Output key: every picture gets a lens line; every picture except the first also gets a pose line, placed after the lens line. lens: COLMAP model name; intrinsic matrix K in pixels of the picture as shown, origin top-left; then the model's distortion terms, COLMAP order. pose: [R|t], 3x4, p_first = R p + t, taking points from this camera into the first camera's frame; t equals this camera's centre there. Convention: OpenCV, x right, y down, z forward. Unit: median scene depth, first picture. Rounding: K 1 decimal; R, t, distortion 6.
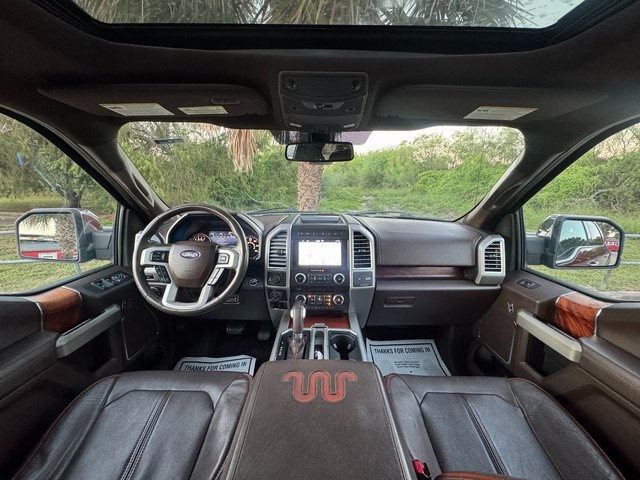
lens RADIAL K [[255.4, 0, 320.0], [0, 255.4, 240.0], [0, 0, 1]] dist [-0.005605, 0.000089]
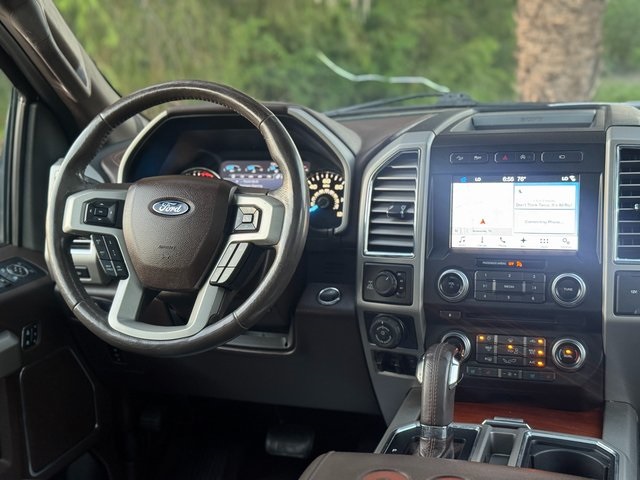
lens RADIAL K [[889.2, 0, 320.0], [0, 889.2, 240.0], [0, 0, 1]] dist [0.205706, -0.601019]
pose [[0.948086, 0.011770, -0.317796, 0.140733], [-0.008332, 0.999891, 0.012175, 0.076003], [0.317905, -0.008895, 0.948081, -0.227163]]
